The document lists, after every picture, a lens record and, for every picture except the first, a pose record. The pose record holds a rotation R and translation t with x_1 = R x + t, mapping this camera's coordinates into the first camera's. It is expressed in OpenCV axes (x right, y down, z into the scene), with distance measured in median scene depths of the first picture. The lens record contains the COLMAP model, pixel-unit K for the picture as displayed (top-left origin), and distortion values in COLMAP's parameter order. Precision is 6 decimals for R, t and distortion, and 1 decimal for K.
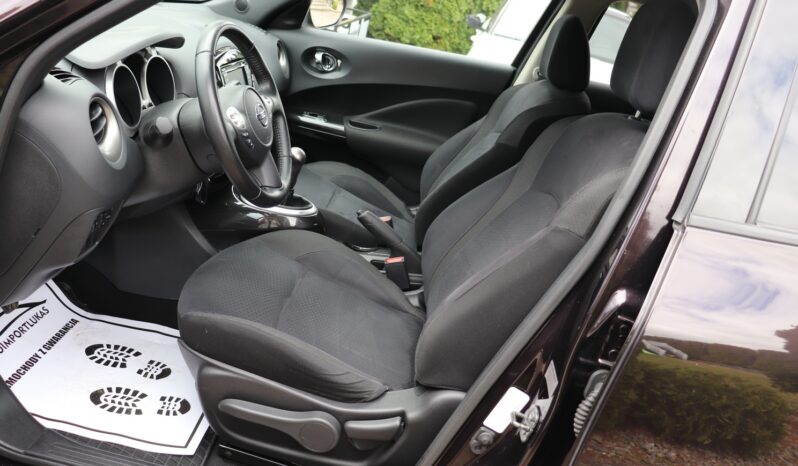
lens RADIAL K [[655.5, 0, 394.5], [0, 655.5, 233.0], [0, 0, 1]] dist [-0.184972, 0.159755]
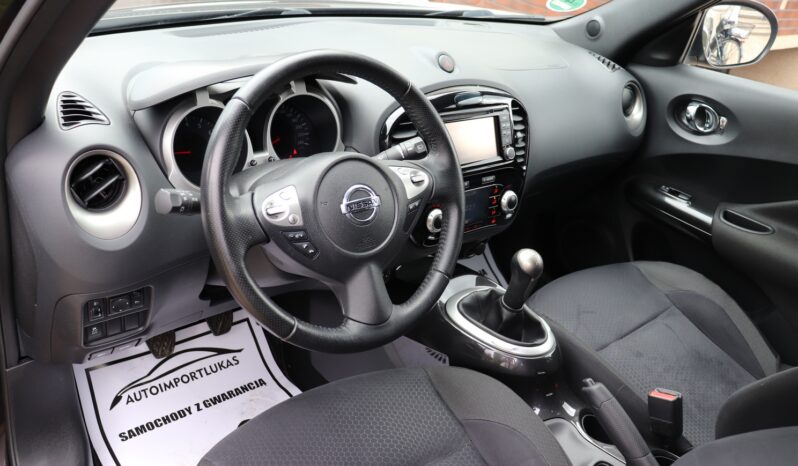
lens RADIAL K [[655.5, 0, 394.5], [0, 655.5, 233.0], [0, 0, 1]] dist [-0.184972, 0.159755]
pose [[0.708258, 0.207283, -0.674837, 0.132474], [-0.233096, 0.970975, 0.053605, -0.110852], [0.666361, 0.119336, 0.736017, 0.324153]]
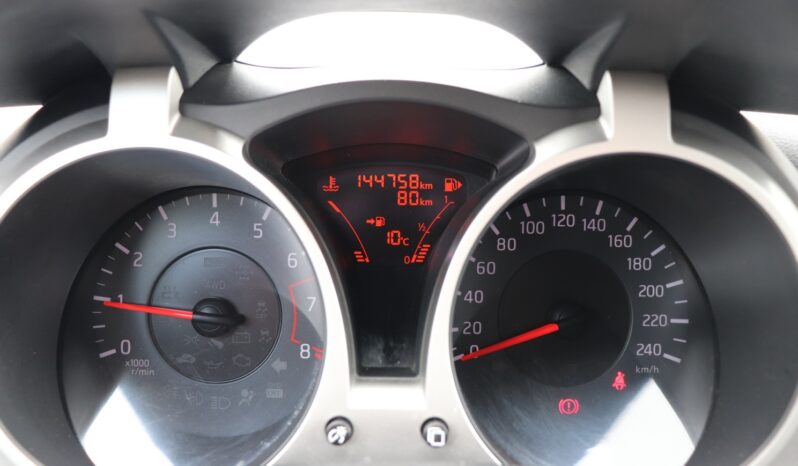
lens RADIAL K [[655.5, 0, 394.5], [0, 655.5, 233.0], [0, 0, 1]] dist [-0.184972, 0.159755]
pose [[0.082517, 0.125622, -0.988641, -0.135983], [-0.363581, 0.927444, 0.087499, -0.147286], [0.927901, 0.352231, 0.122204, 0.551649]]
